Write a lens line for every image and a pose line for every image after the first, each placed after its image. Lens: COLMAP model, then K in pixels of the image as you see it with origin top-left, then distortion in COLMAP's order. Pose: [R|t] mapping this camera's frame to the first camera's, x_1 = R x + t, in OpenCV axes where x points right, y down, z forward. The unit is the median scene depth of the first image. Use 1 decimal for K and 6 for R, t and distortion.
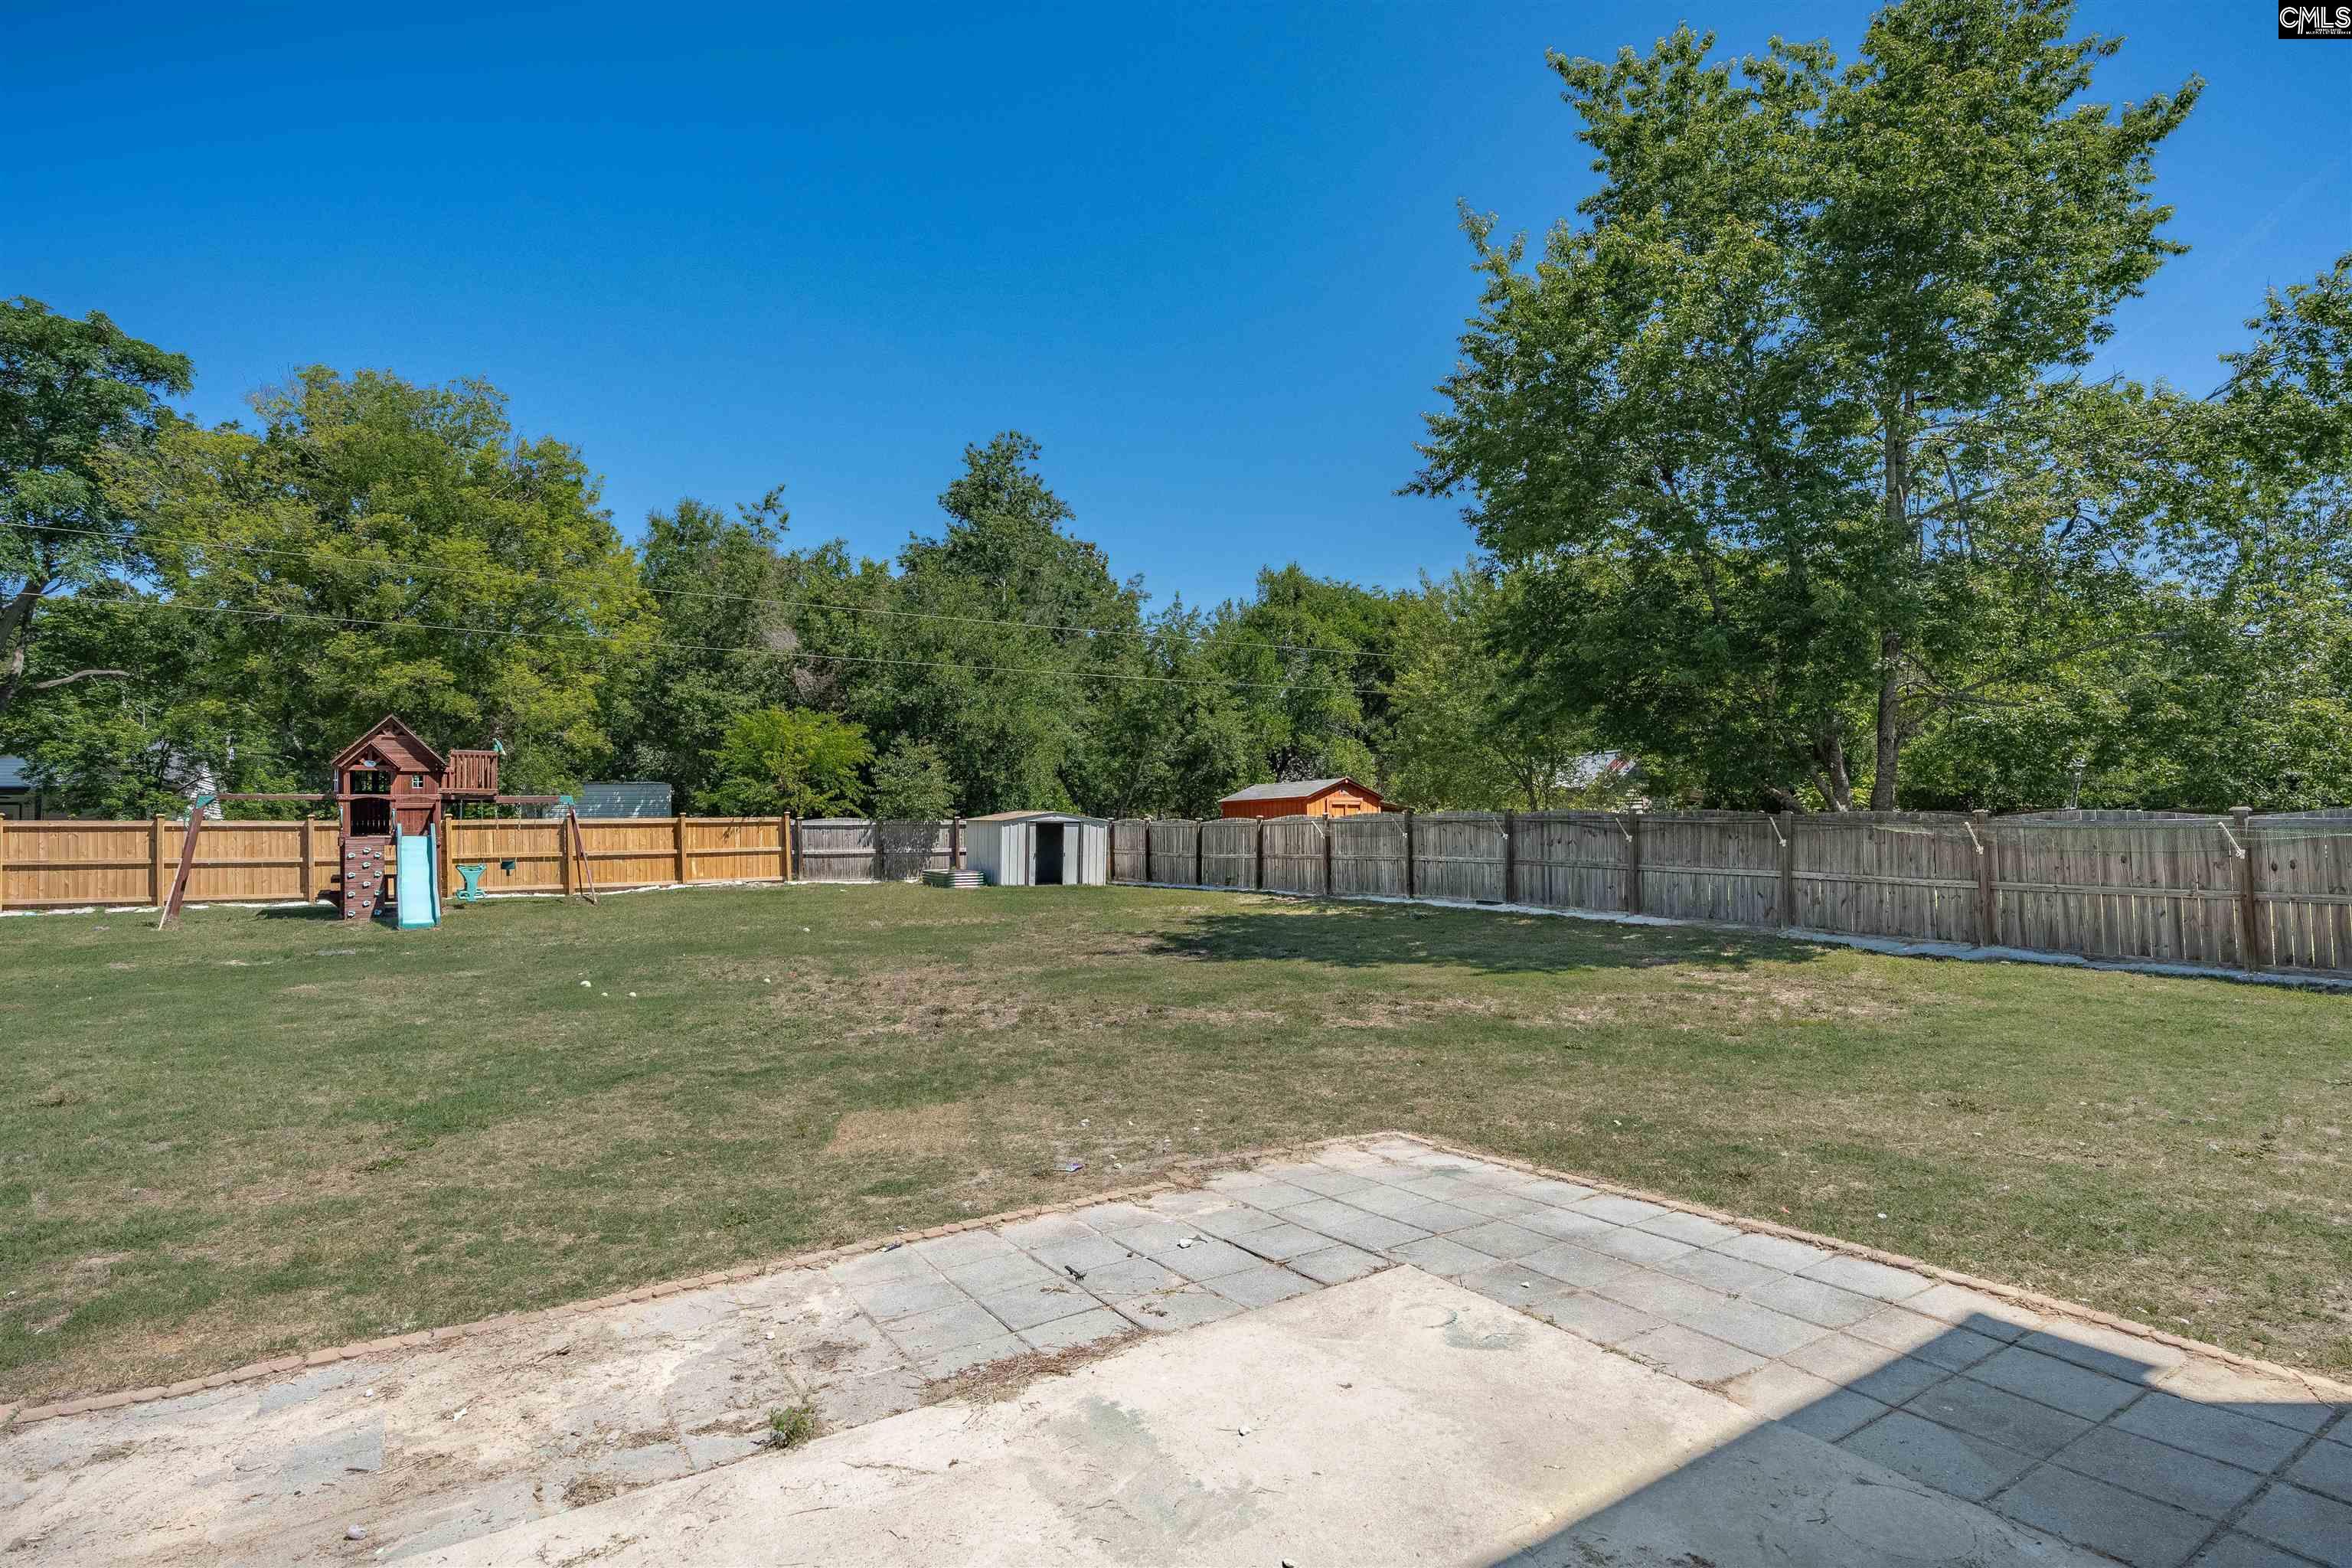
lens RADIAL K [[1082.3, 0, 1177.6], [0, 1082.3, 774.2], [0, 0, 1]] dist [-0.064469, 0.024301]
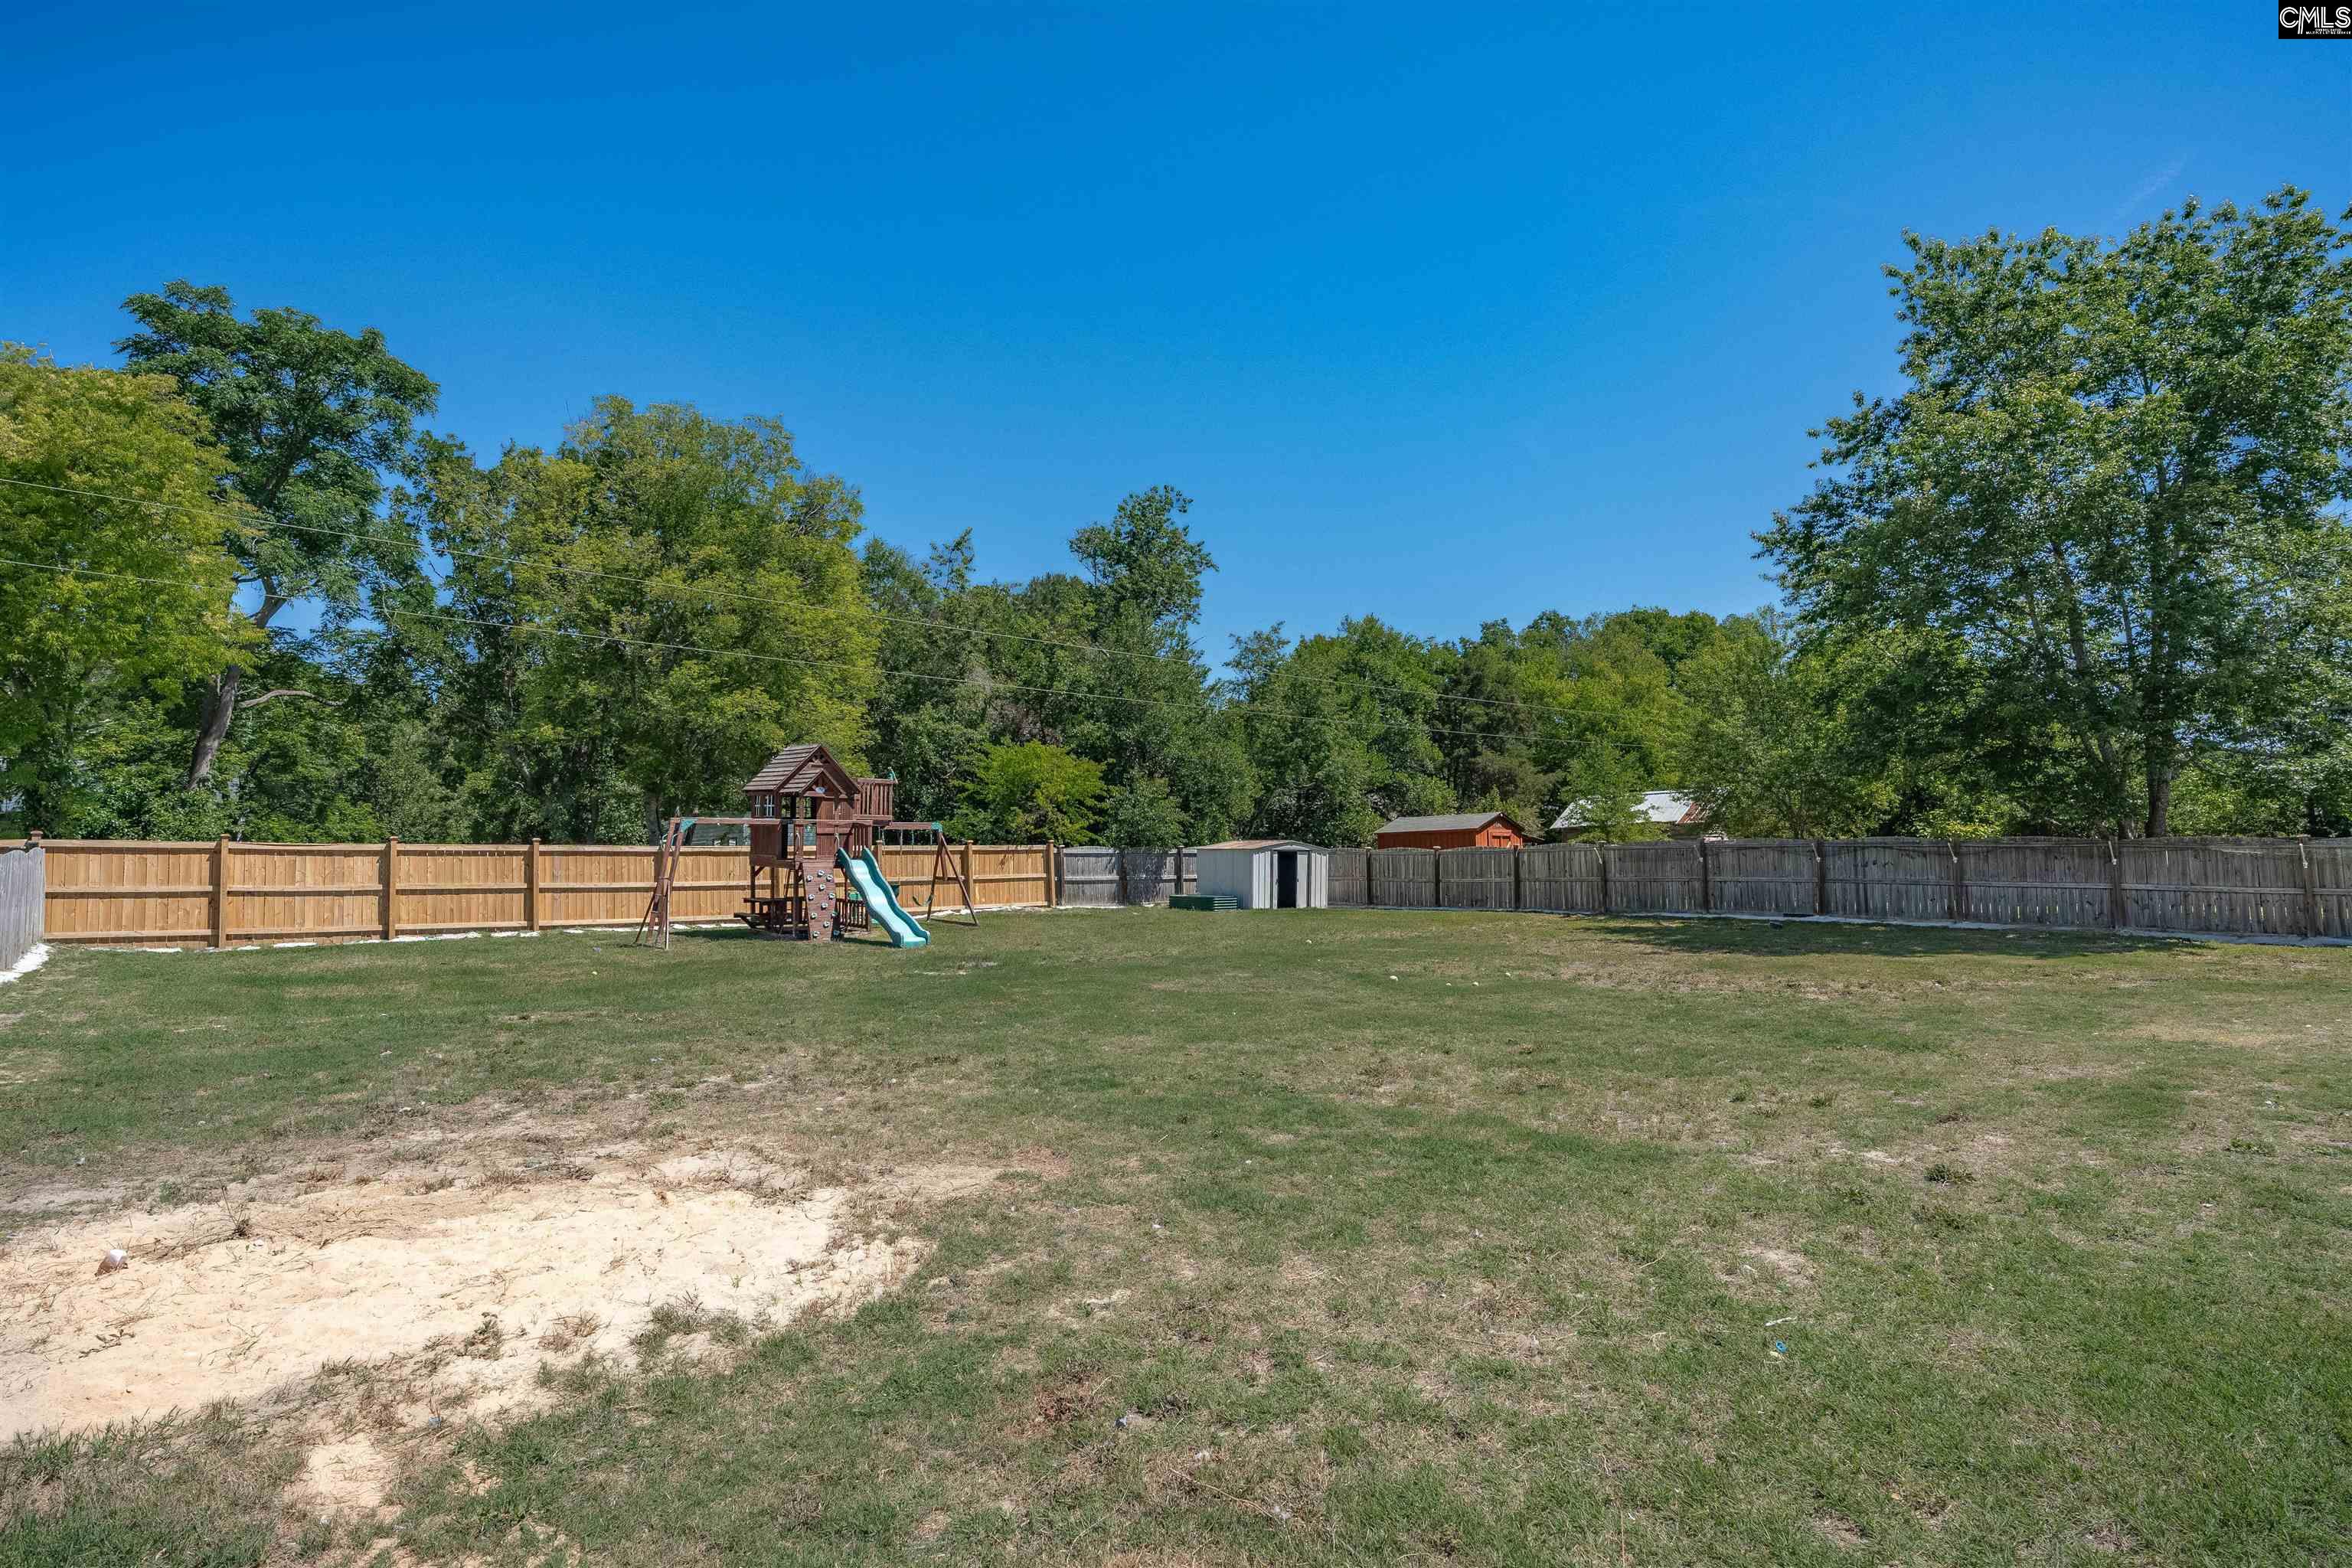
lens RADIAL K [[1073.4, 0, 1179.6], [0, 1073.4, 772.5], [0, 0, 1]] dist [-0.033560, 0.004637]
pose [[0.992950, 0.010956, 0.118028, -0.373025], [-0.006803, 0.999345, -0.035533, 0.005118], [-0.118340, 0.034479, 0.992374, -0.067536]]
